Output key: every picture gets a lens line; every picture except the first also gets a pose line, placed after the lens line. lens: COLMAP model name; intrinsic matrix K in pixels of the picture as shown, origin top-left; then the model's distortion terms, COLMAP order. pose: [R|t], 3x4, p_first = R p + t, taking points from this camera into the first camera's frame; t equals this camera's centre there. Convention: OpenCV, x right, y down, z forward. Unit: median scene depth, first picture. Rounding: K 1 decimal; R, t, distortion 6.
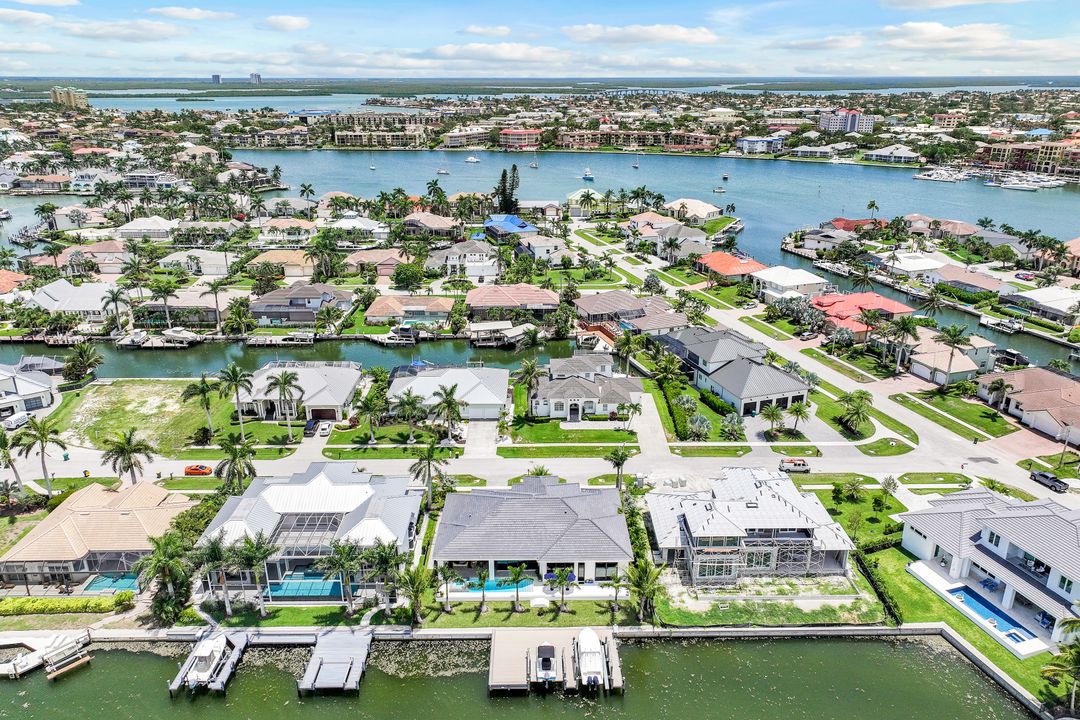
lens RADIAL K [[755.6, 0, 542.8], [0, 755.6, 362.5], [0, 0, 1]] dist [0.005281, 0.011379]
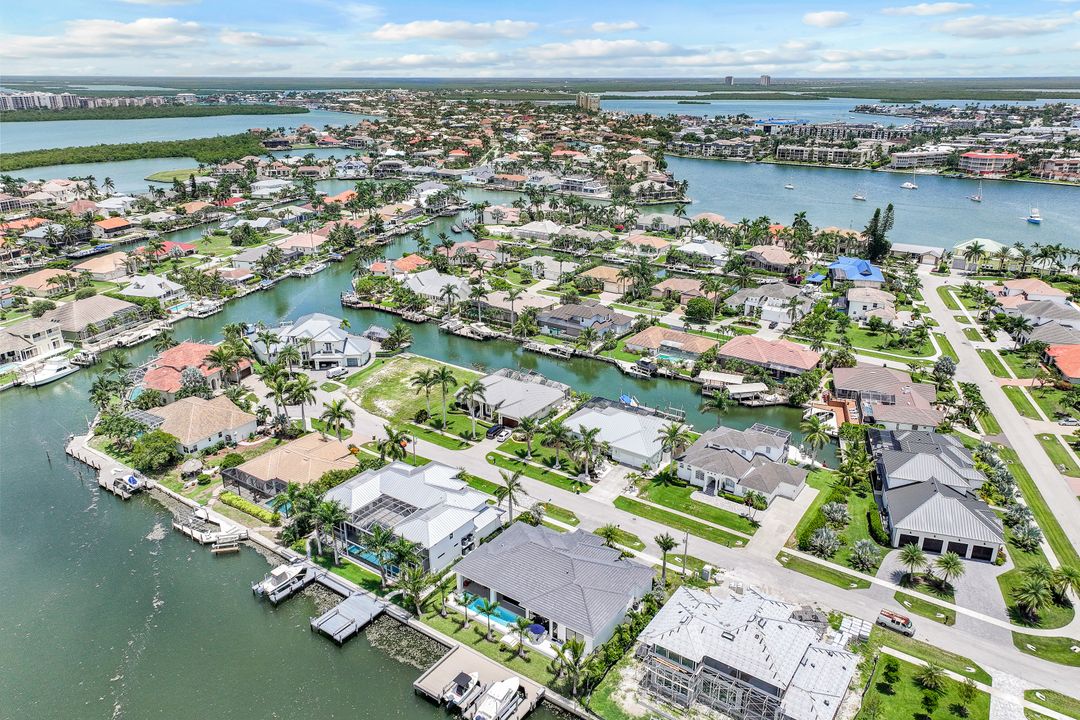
lens RADIAL K [[755.6, 0, 542.8], [0, 755.6, 362.5], [0, 0, 1]] dist [0.005281, 0.011379]
pose [[0.813050, 0.208075, -0.543741, 0.277611], [-0.207699, 0.976163, 0.062981, -0.081087], [0.543885, 0.061728, 0.836887, 0.034158]]
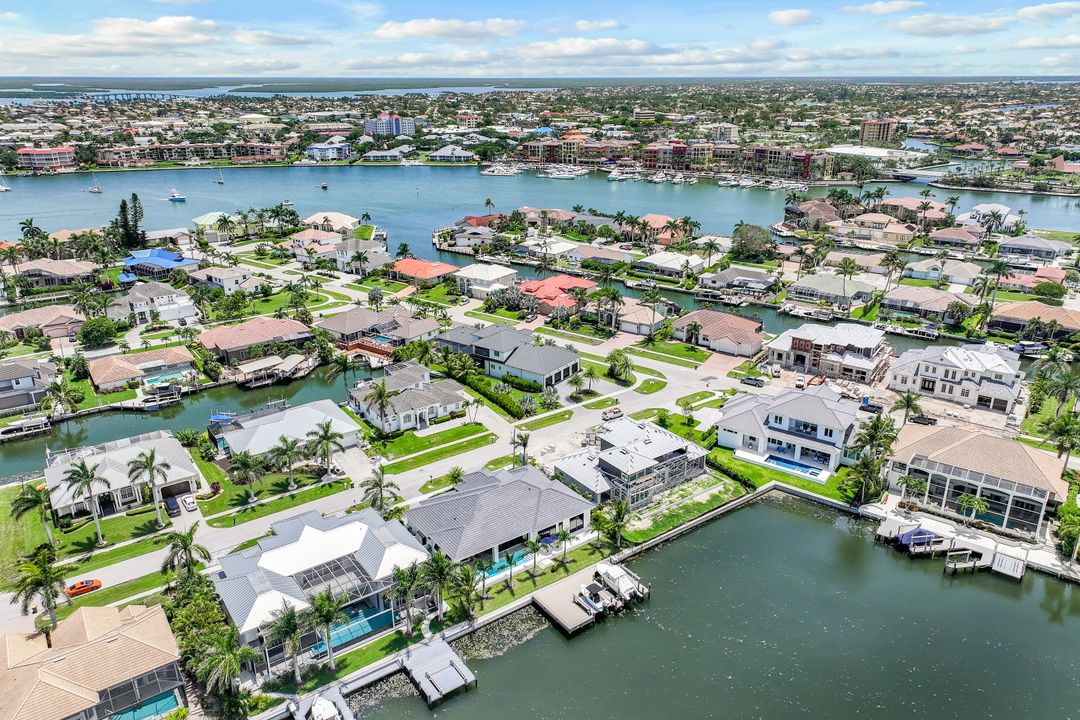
lens RADIAL K [[755.6, 0, 542.8], [0, 755.6, 362.5], [0, 0, 1]] dist [0.005281, 0.011379]
pose [[0.817395, -0.205839, 0.538048, -0.294315], [0.205851, 0.976685, 0.060922, -0.035158], [-0.538043, 0.060960, 0.840710, -0.015515]]
